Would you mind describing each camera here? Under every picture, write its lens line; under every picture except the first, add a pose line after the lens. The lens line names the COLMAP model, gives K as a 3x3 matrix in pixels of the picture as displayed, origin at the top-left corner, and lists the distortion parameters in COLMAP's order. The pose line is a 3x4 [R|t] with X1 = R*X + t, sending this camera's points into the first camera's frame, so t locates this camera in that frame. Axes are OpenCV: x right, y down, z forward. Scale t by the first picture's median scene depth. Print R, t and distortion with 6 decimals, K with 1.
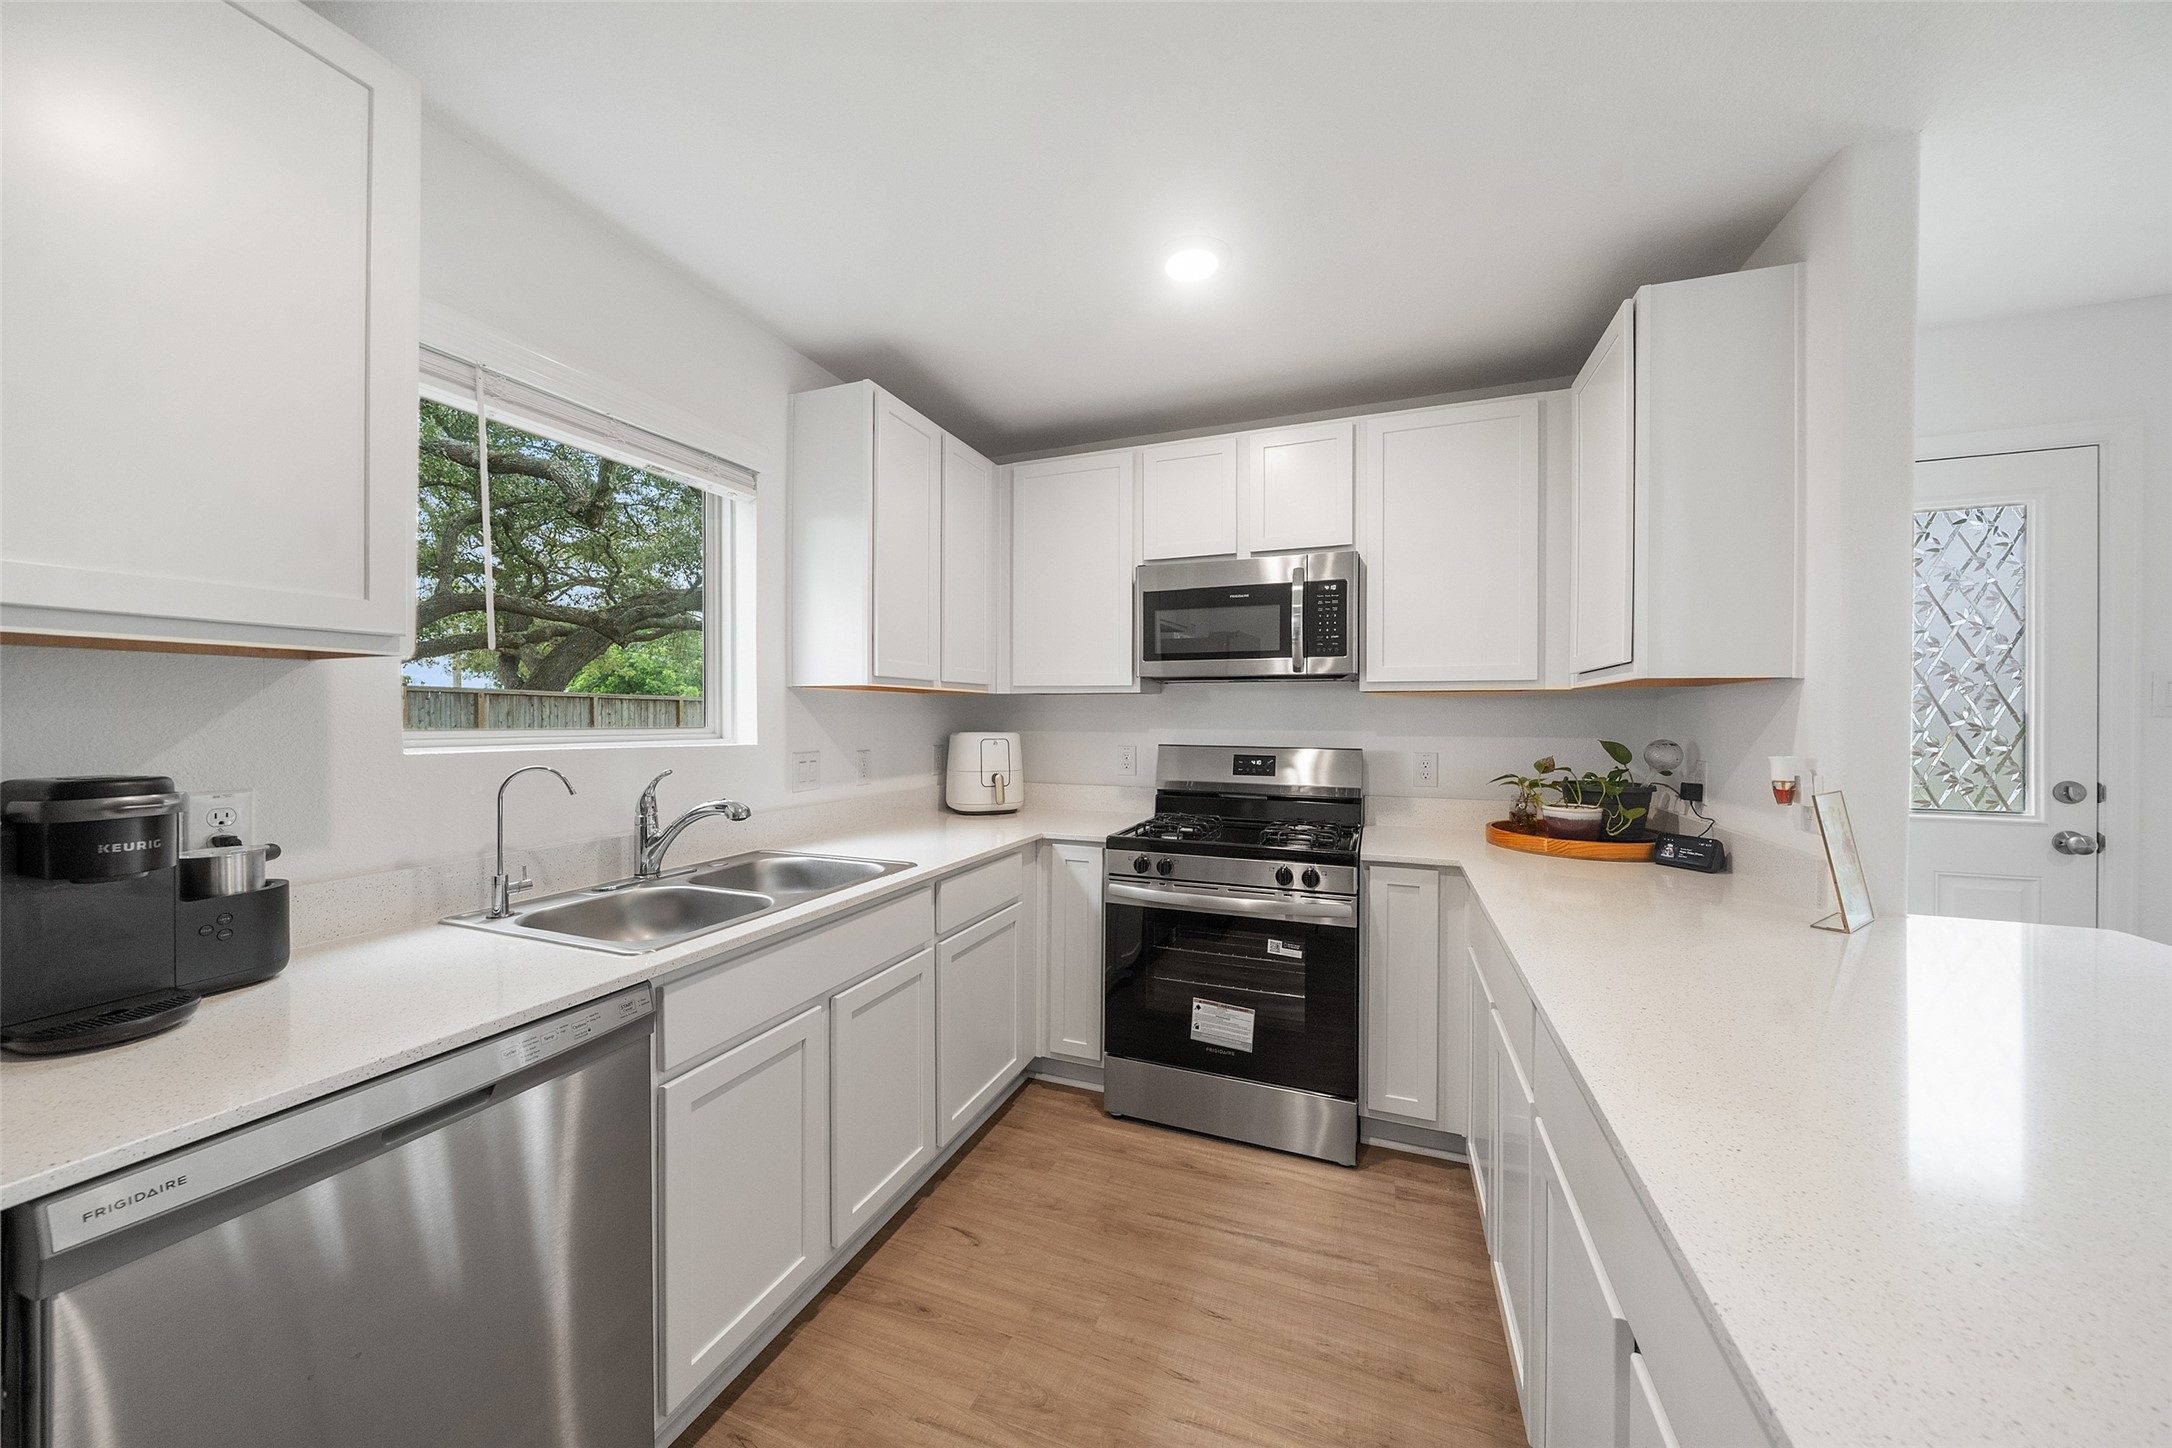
lens RADIAL K [[752.0, 0, 1077.7], [0, 752.0, 716.6], [0, 0, 1]] dist [-0.003640, 0.000481]
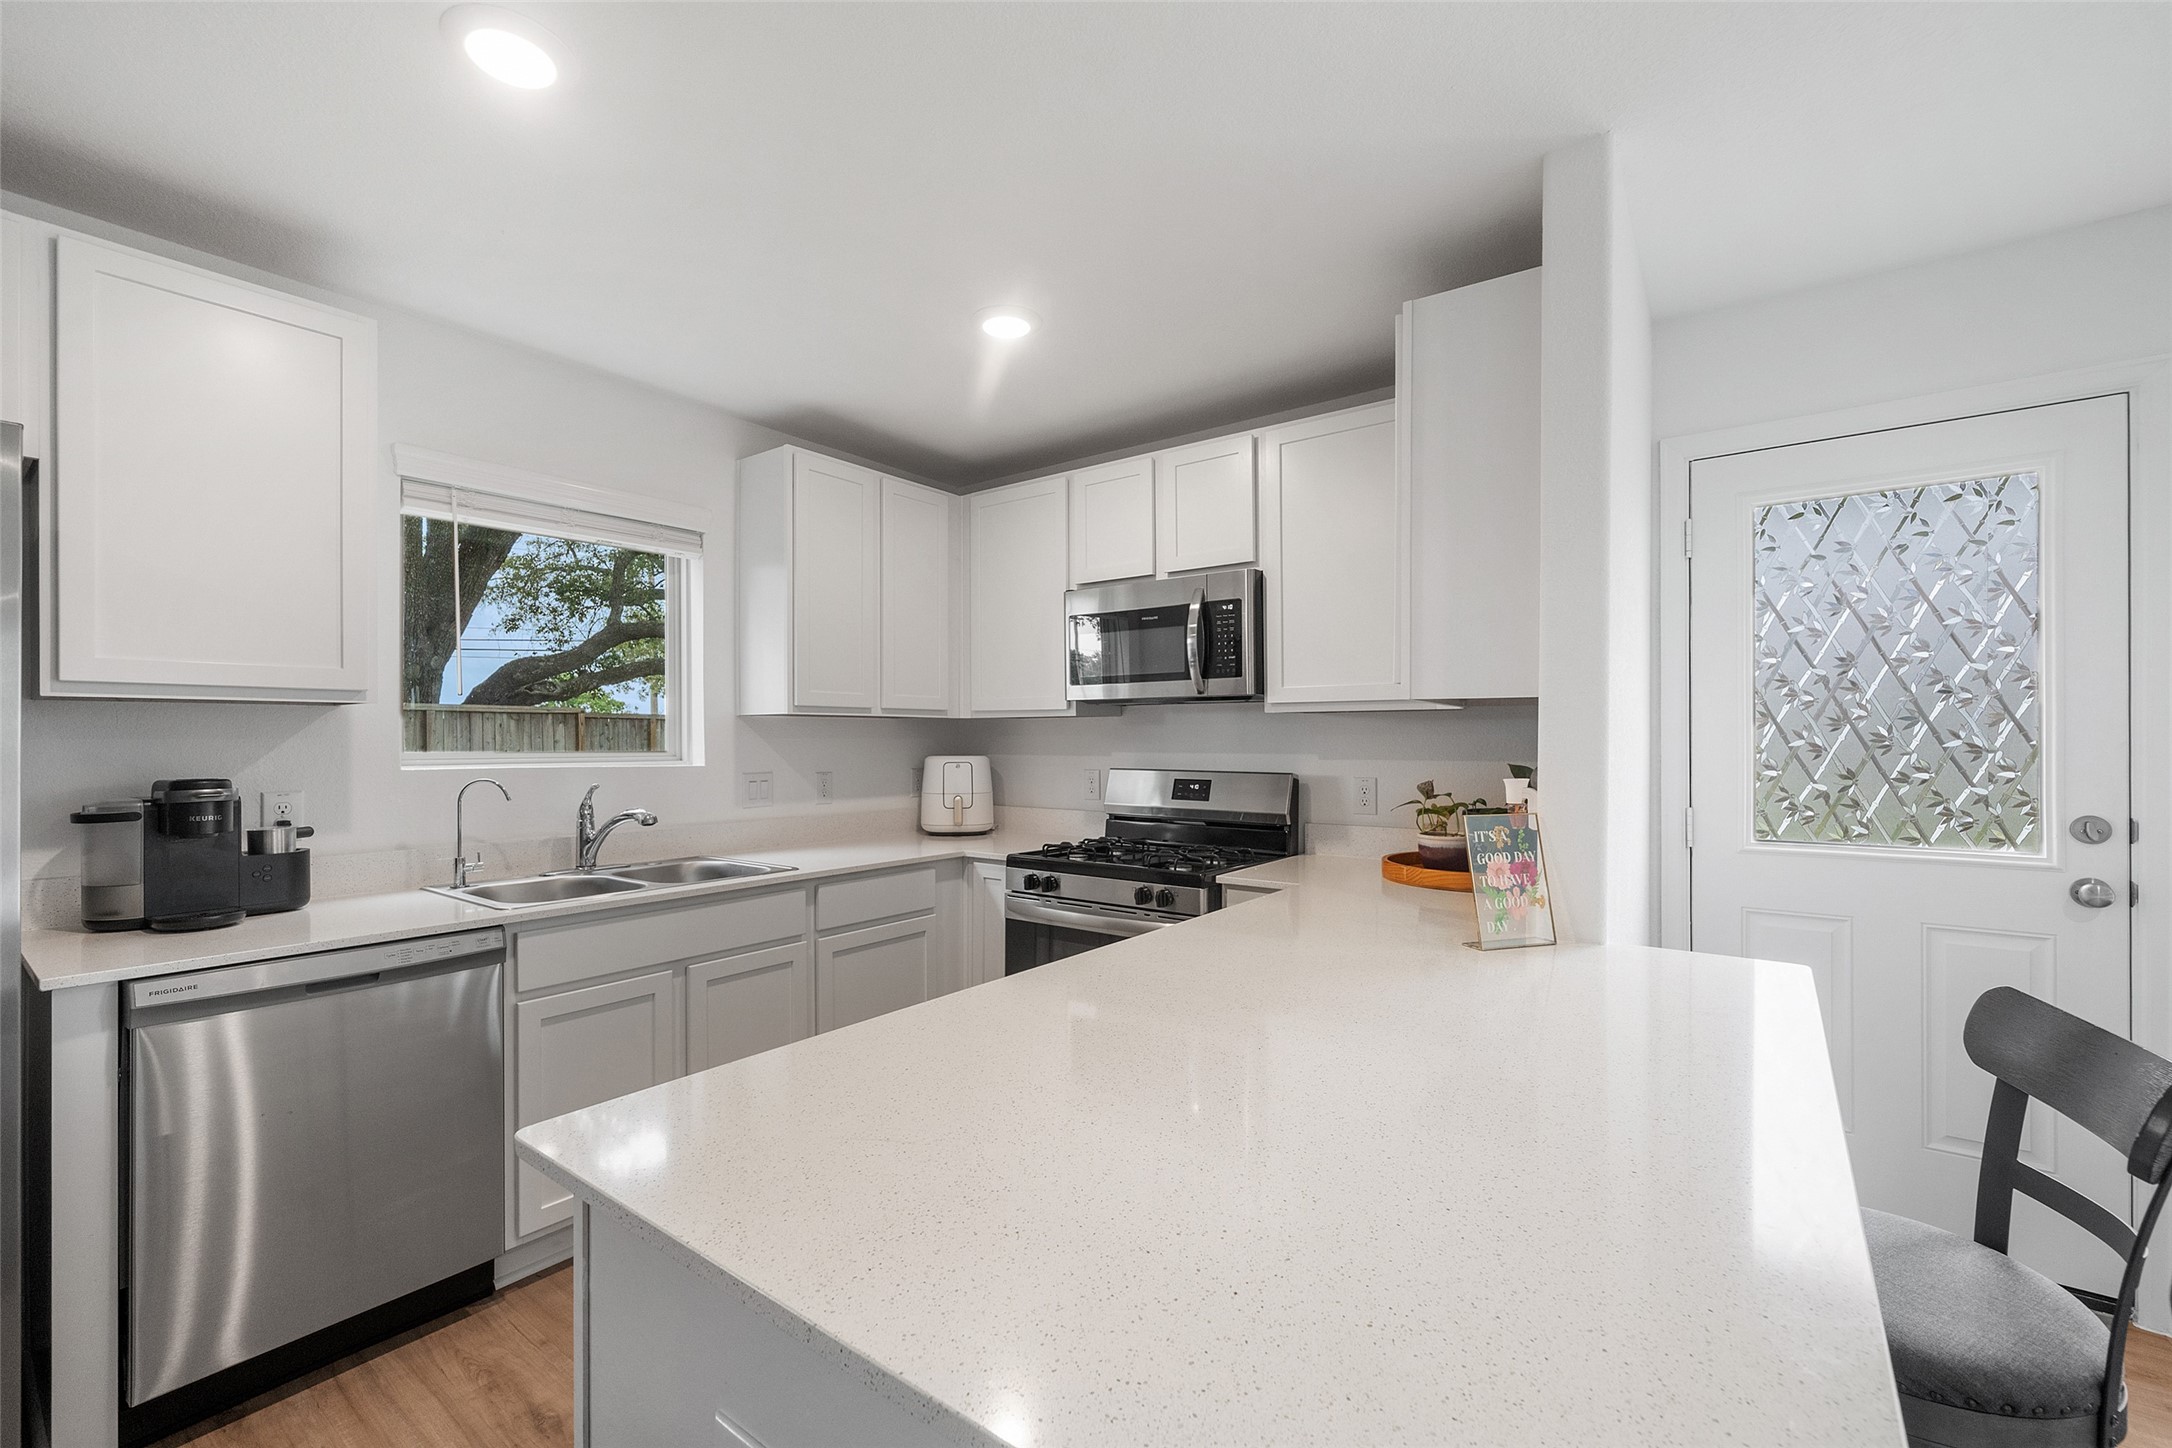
lens RADIAL K [[911.4, 0, 1084.5], [0, 911.4, 736.3], [0, 0, 1]] dist [0.001908, -0.000101]
pose [[0.965145, -0.005587, -0.261655, 0.509880], [0.004636, 0.999980, -0.004252, 0.000685], [0.261673, 0.002891, 0.965152, -0.208363]]
